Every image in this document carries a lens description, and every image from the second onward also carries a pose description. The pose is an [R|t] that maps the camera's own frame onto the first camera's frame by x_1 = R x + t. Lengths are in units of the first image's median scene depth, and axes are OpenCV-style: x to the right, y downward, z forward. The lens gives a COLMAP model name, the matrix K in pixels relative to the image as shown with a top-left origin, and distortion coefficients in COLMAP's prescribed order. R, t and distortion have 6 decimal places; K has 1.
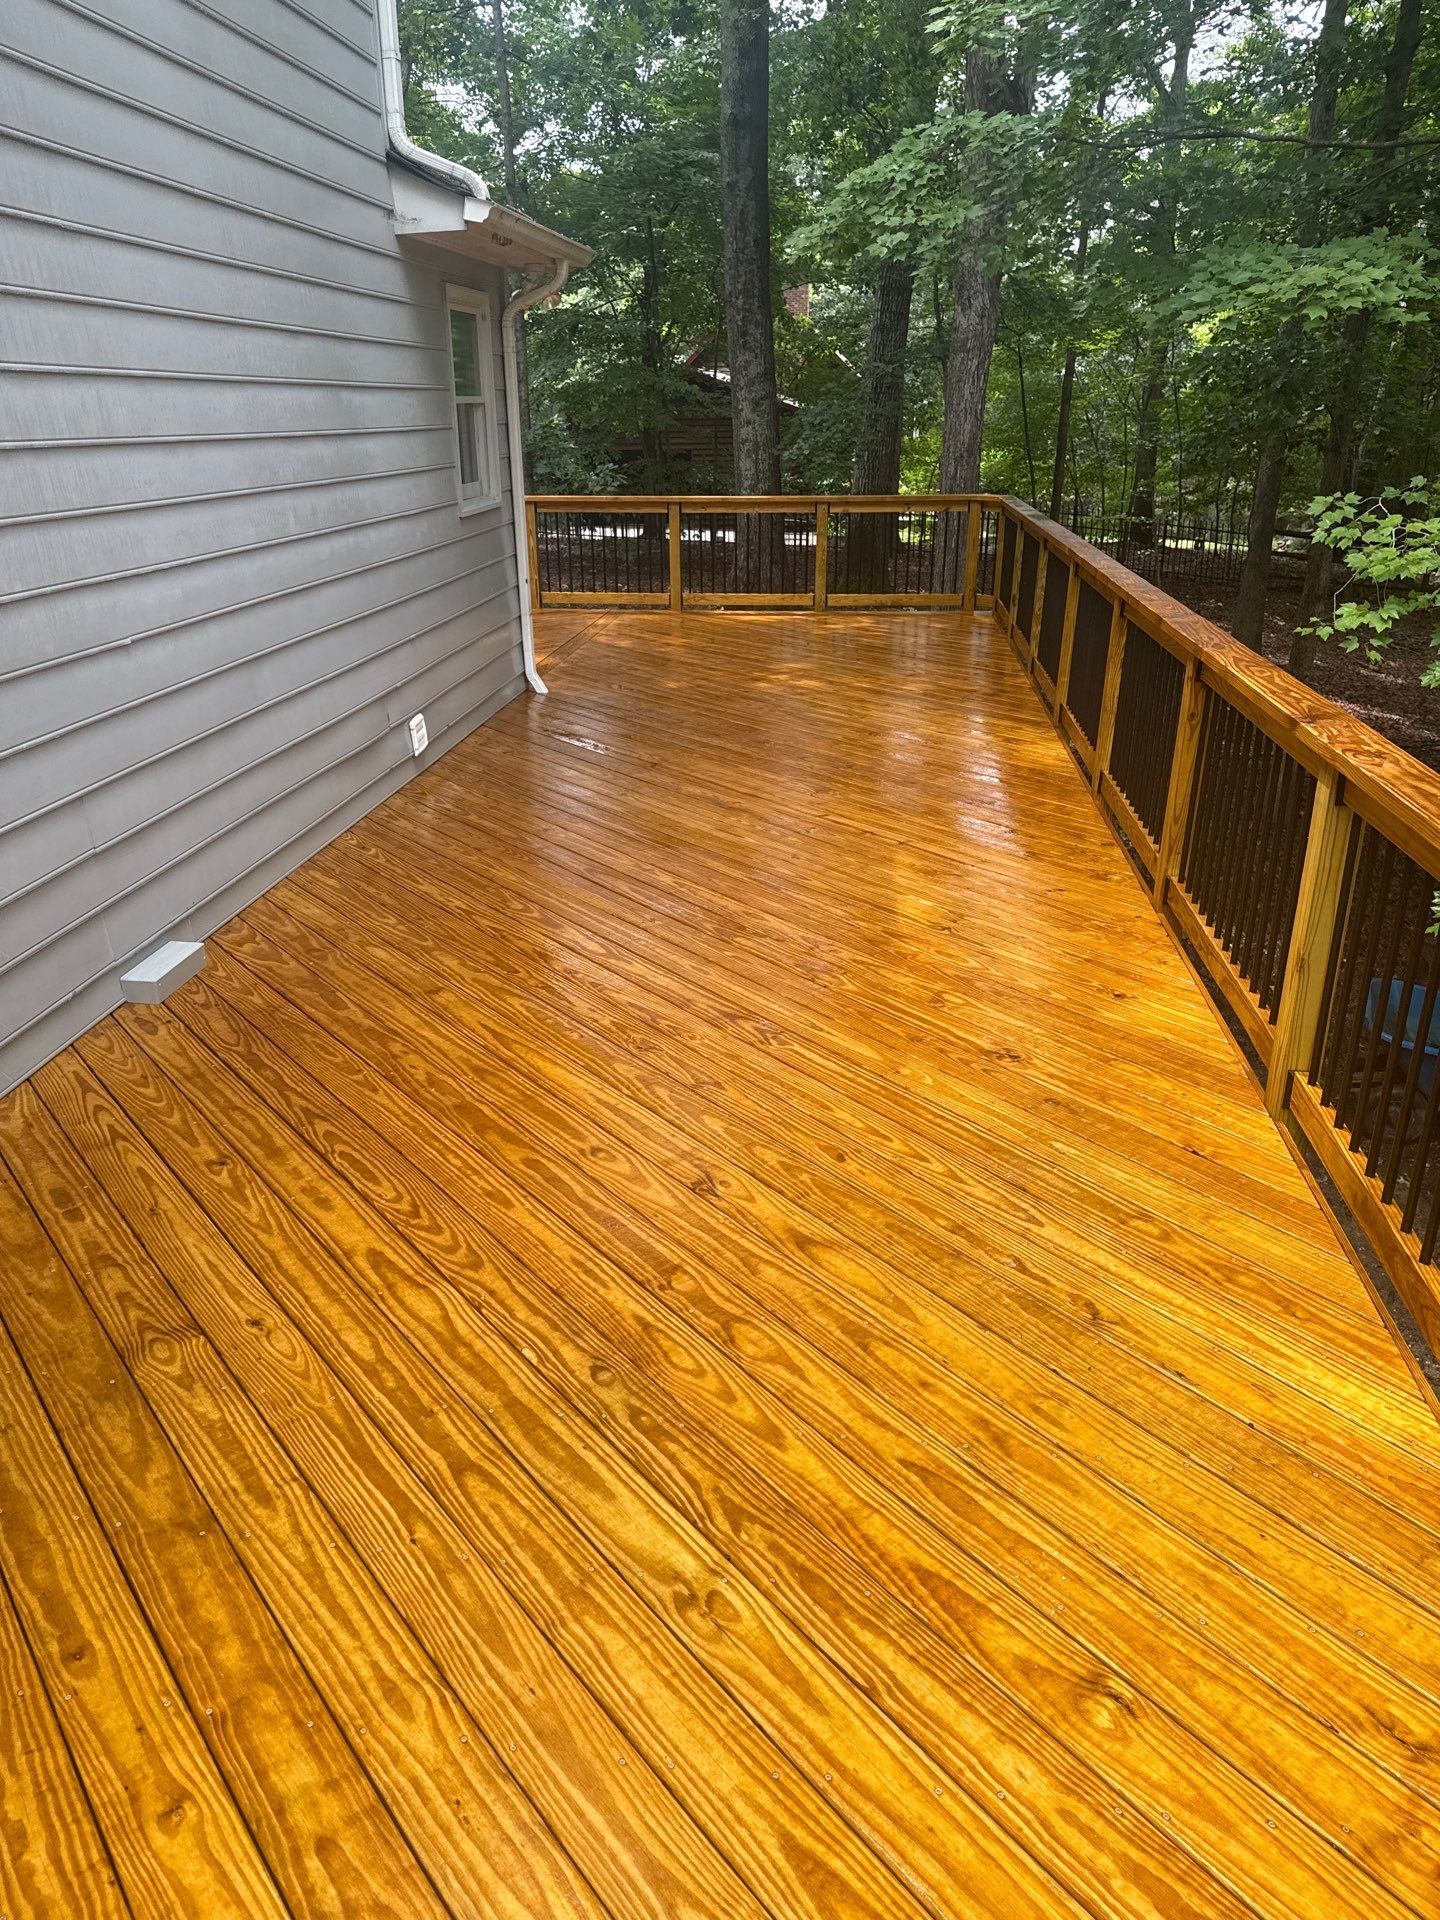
lens RADIAL K [[1357.0, 0, 720.0], [0, 1357.0, 960.0], [0, 0, 1]] dist [-0.009802, -0.026501]
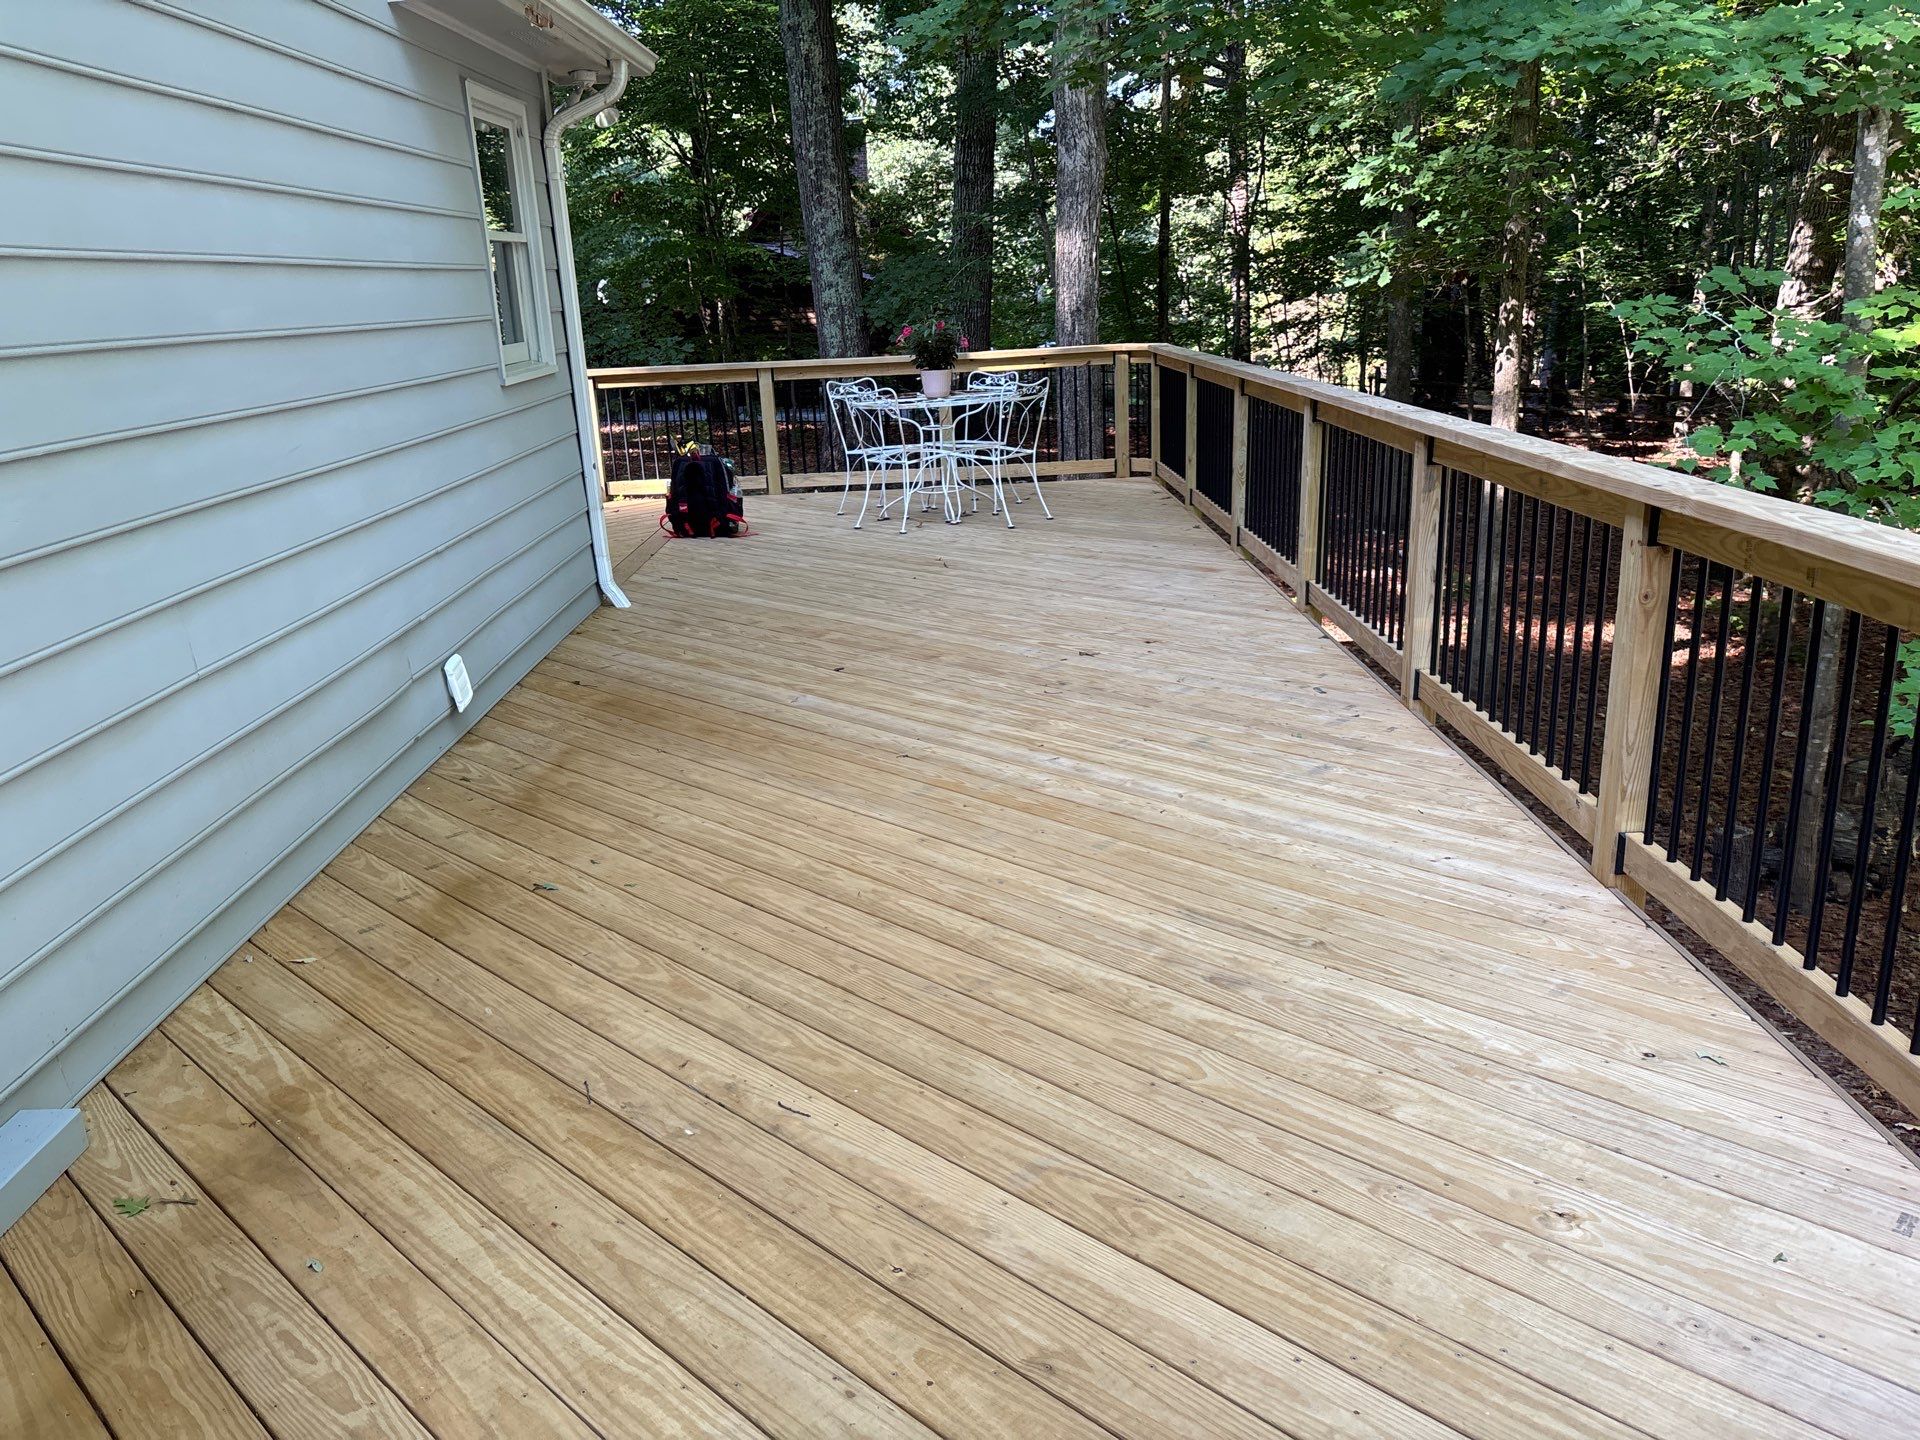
lens RADIAL K [[1357.0, 0, 960.0], [0, 1357.0, 720.0], [0, 0, 1]] dist [-0.009802, -0.026501]
pose [[0.989343, -0.070885, 0.127185, -0.105067], [0.081904, 0.993127, -0.083611, -0.125969], [-0.120384, 0.093137, 0.988349, 0.526036]]
